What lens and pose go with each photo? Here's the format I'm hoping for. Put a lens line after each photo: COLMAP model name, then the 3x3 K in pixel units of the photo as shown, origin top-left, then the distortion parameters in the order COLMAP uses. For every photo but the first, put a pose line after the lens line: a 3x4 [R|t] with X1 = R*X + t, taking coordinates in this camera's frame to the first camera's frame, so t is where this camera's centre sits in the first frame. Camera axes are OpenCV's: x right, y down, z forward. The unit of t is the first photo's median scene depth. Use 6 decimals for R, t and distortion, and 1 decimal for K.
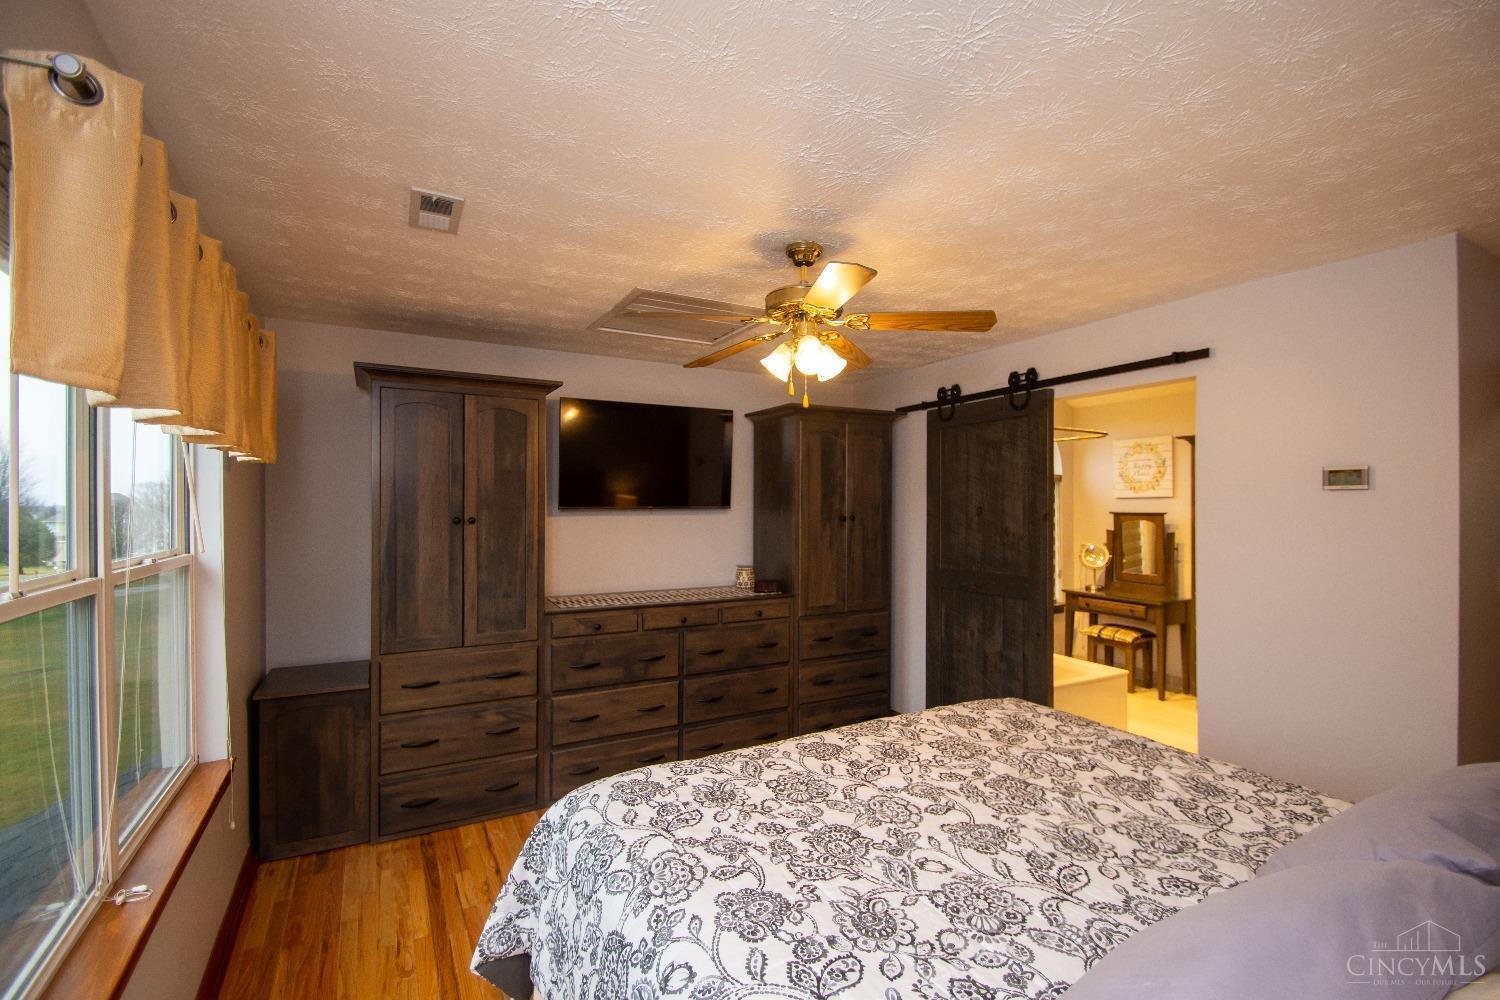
lens RADIAL K [[687.8, 0, 749.9], [0, 687.8, 509.0], [0, 0, 1]] dist [0.026747, -0.013208]
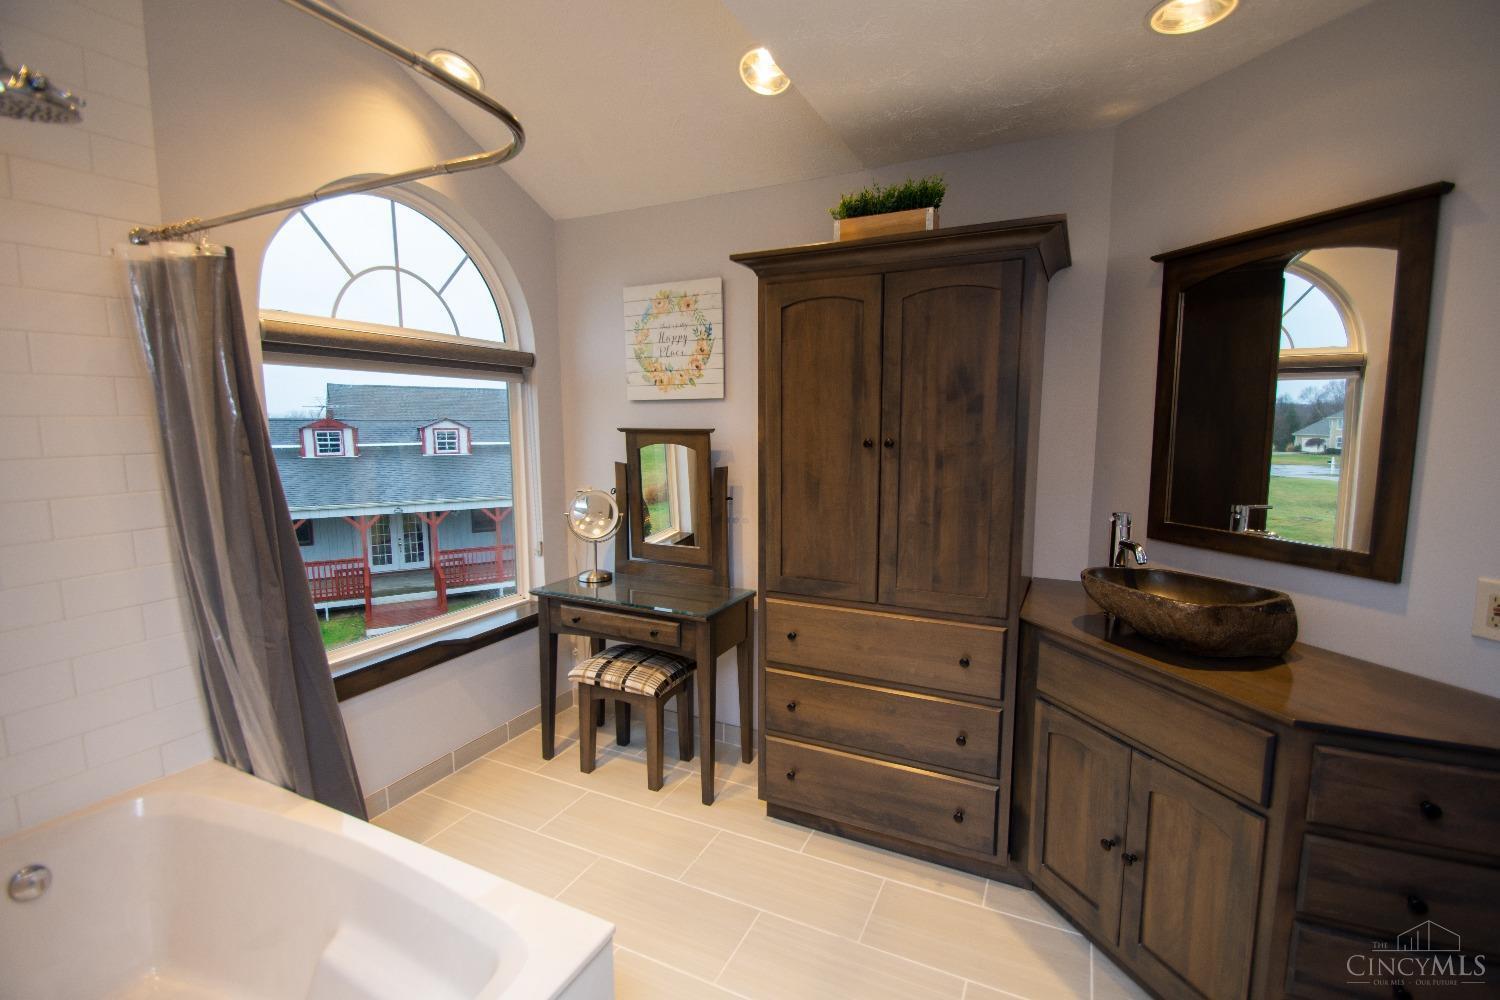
lens RADIAL K [[660.6, 0, 750.0], [0, 660.6, 500.0], [0, 0, 1]] dist [-0.000291, -0.000063]
pose [[0.824811, -0.059969, 0.562220, 0.335211], [0.001504, 0.994589, 0.103881, 0.007164], [-0.565407, -0.084836, 0.820437, 0.562427]]
